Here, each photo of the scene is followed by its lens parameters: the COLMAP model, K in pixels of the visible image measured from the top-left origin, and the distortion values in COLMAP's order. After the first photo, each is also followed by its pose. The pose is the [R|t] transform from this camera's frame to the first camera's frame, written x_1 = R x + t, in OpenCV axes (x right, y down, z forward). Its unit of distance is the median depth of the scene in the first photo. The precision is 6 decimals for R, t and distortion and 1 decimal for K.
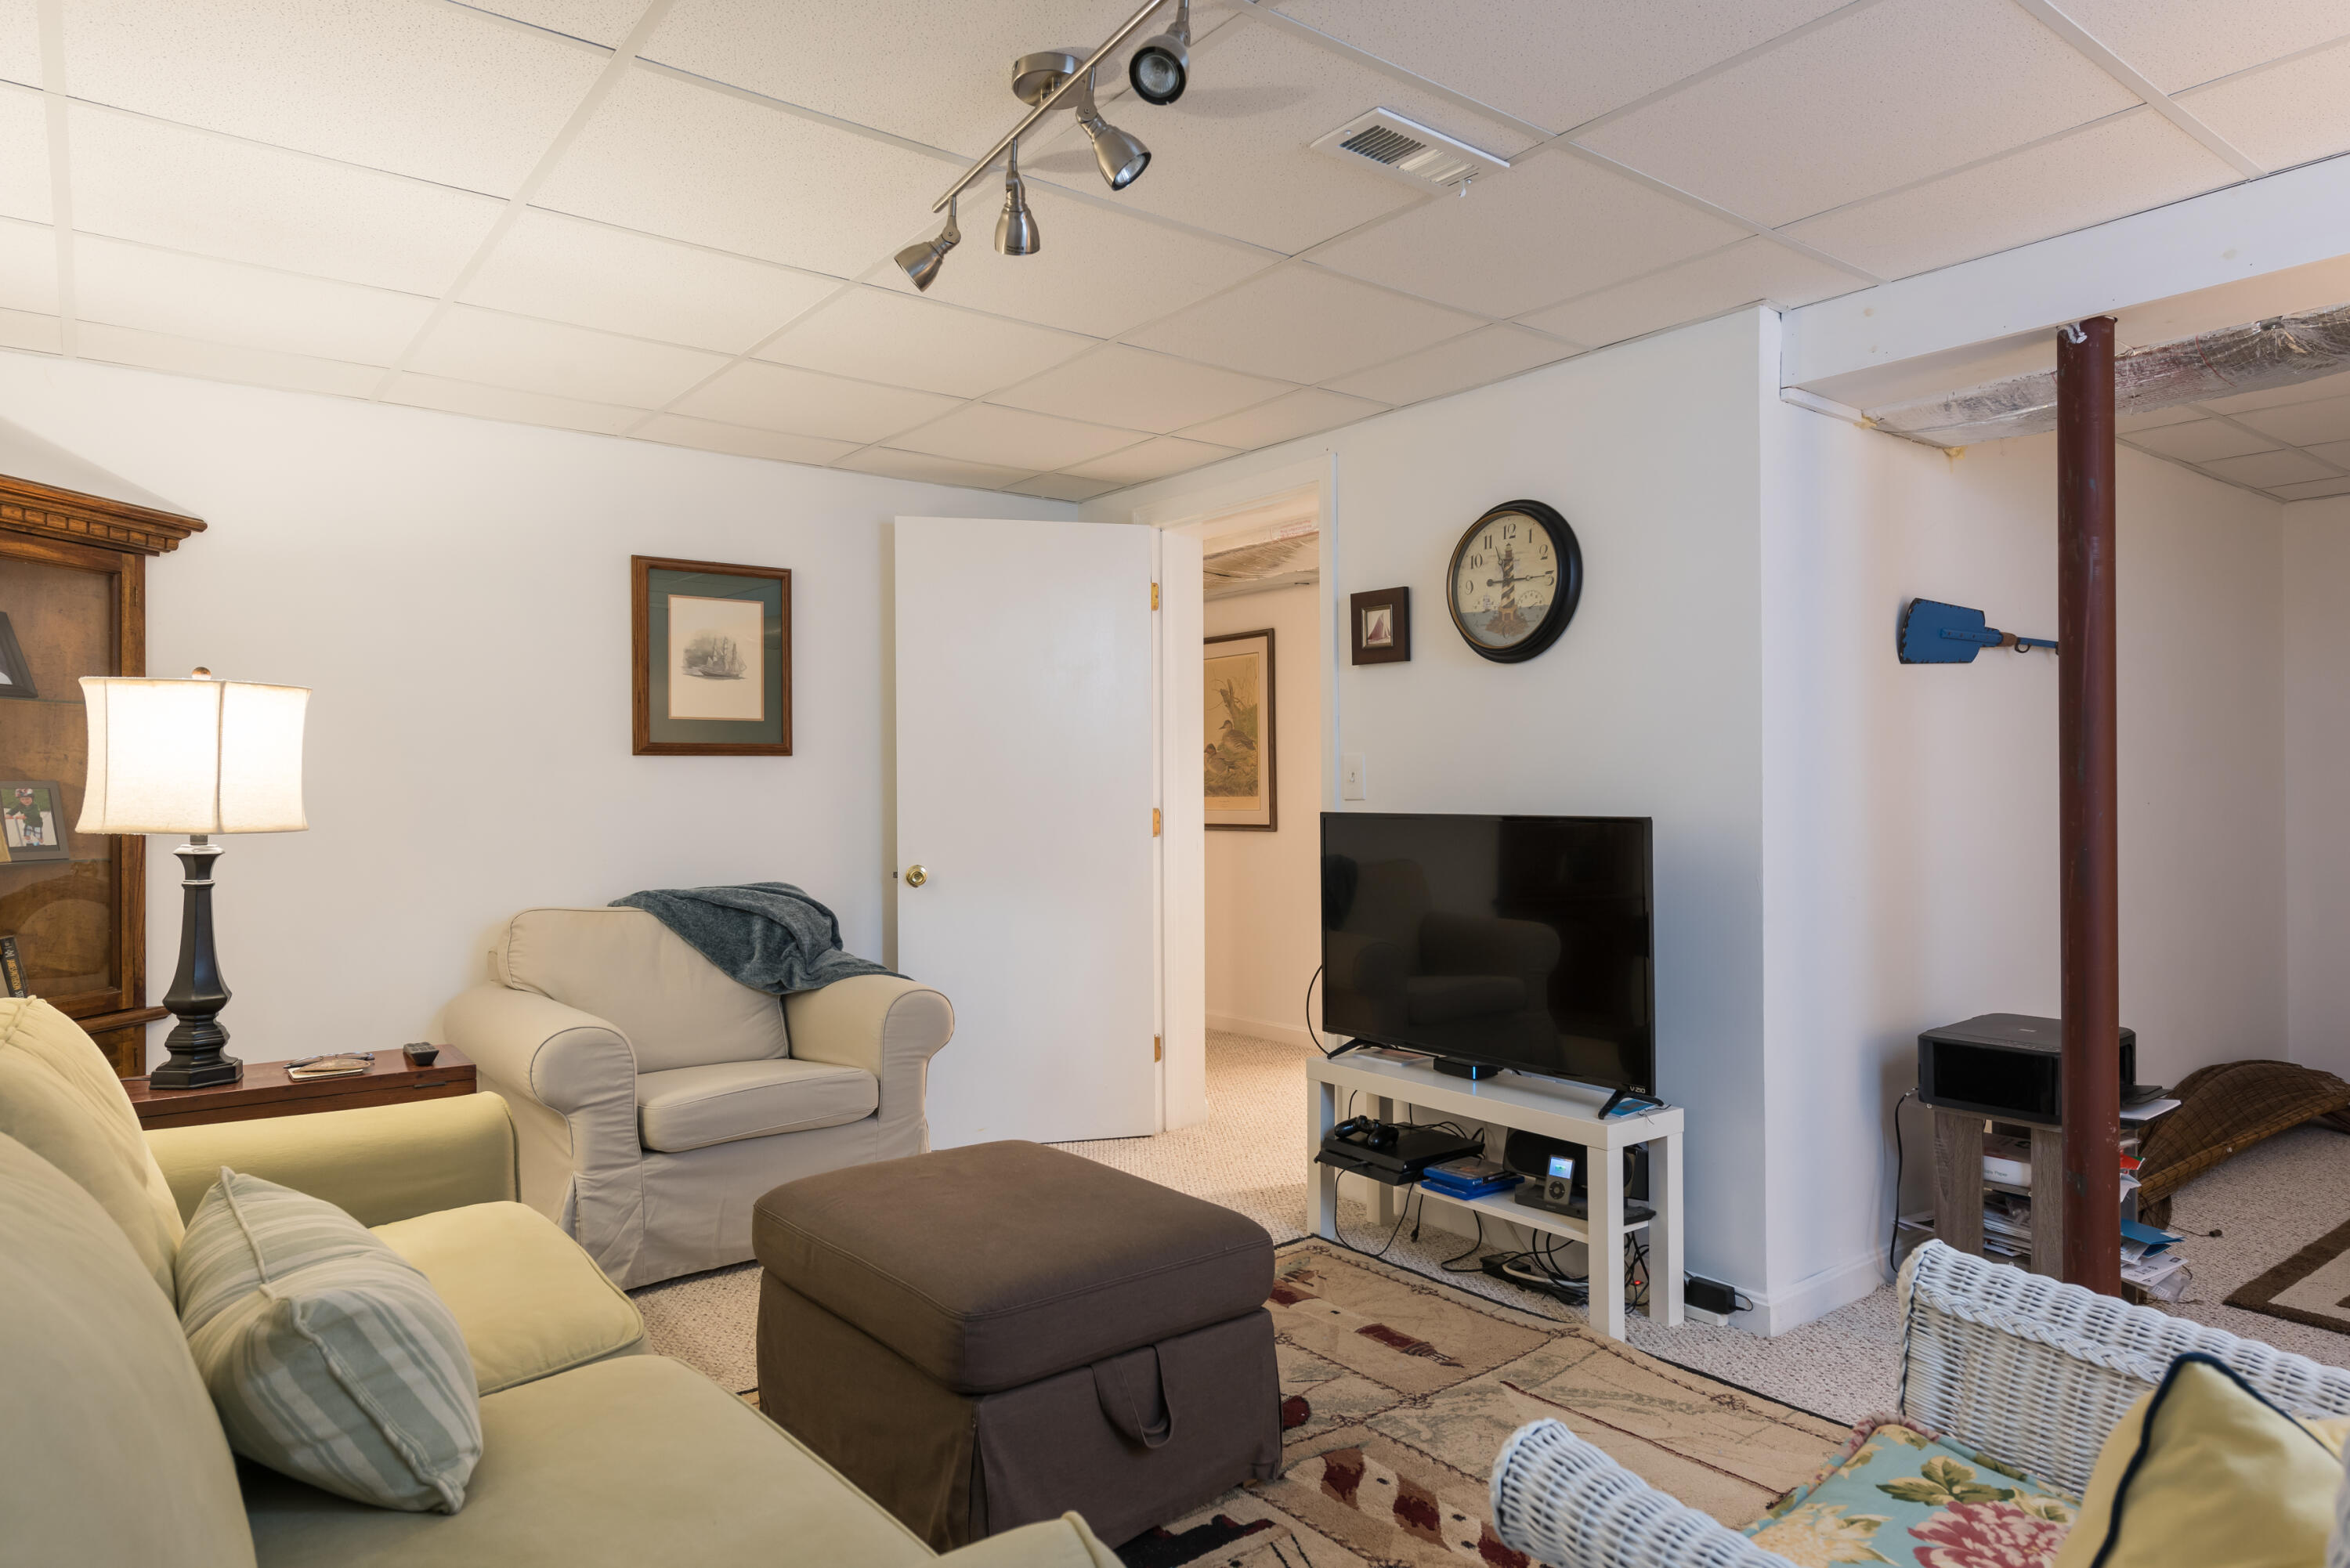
lens RADIAL K [[1484.1, 0, 1182.8], [0, 1484.1, 777.6], [0, 0, 1]] dist [0.023264, -0.002462]
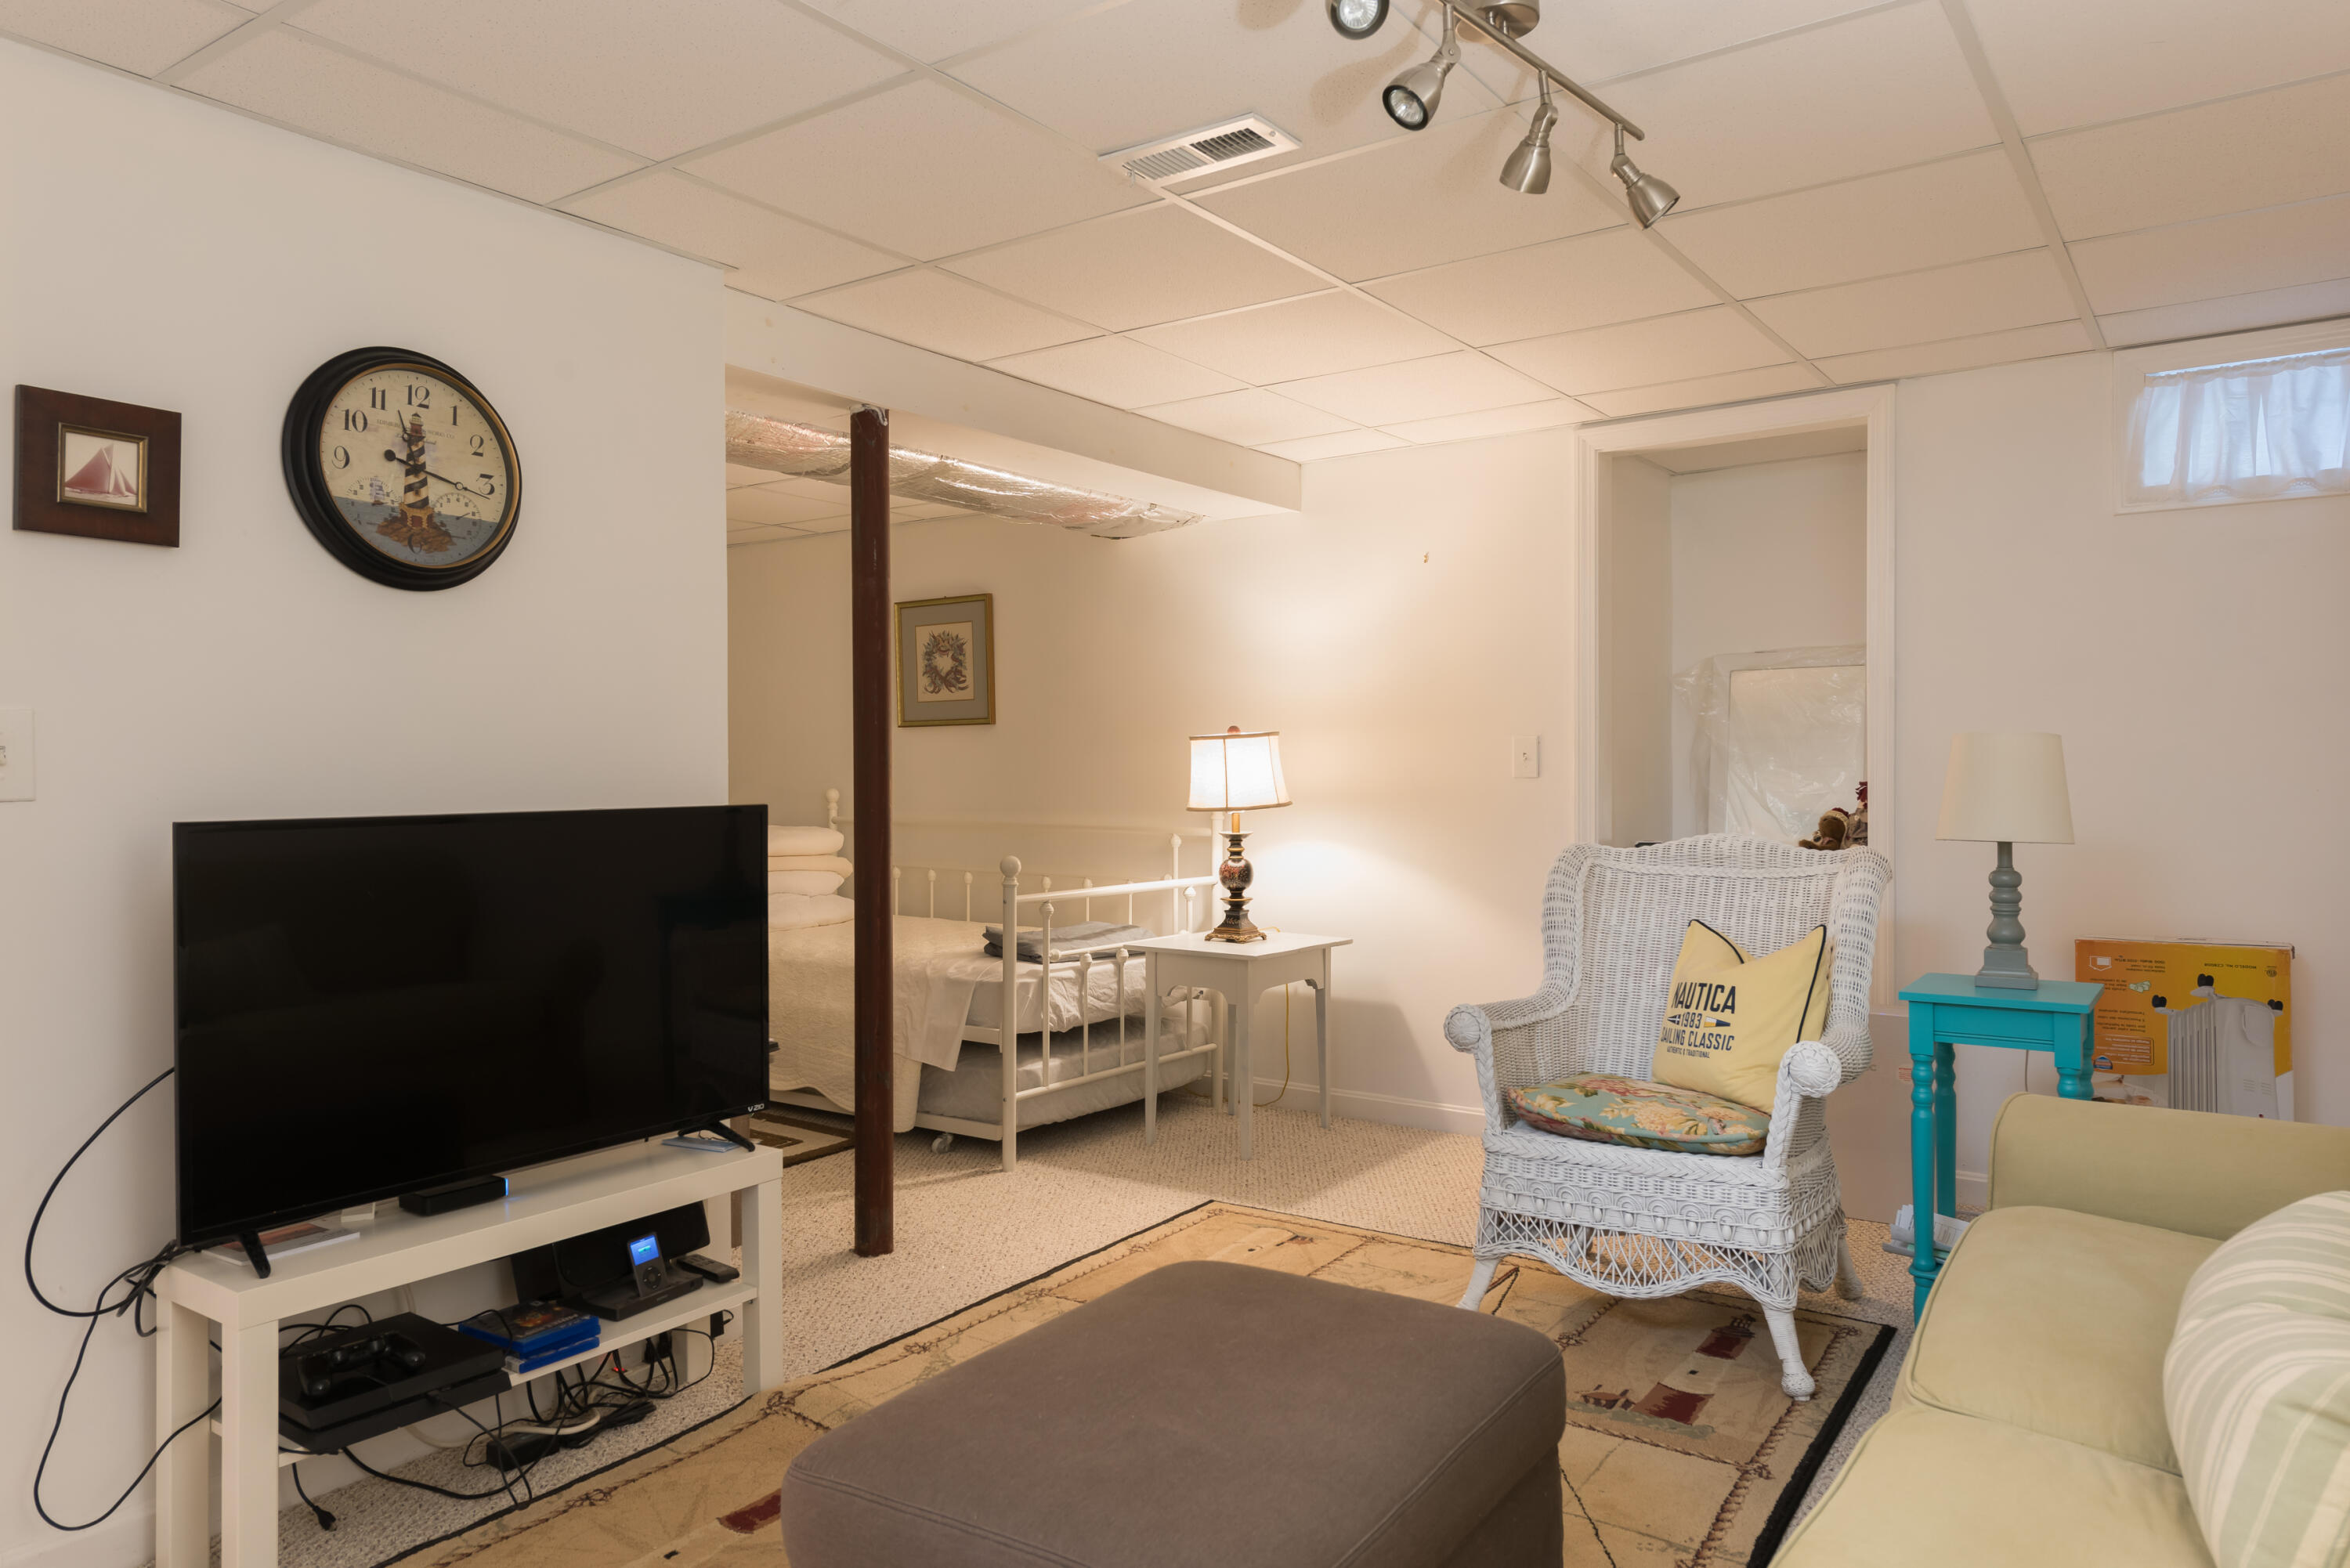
lens RADIAL K [[1633.6, 0, 1180.9], [0, 1633.6, 780.0], [0, 0, 1]] dist [0.030810, 0.000853]
pose [[-0.343637, -0.000190, 0.939103, -0.606173], [0.003980, 0.999991, 0.001658, 0.009613], [-0.939094, 0.004308, -0.343633, 0.934474]]
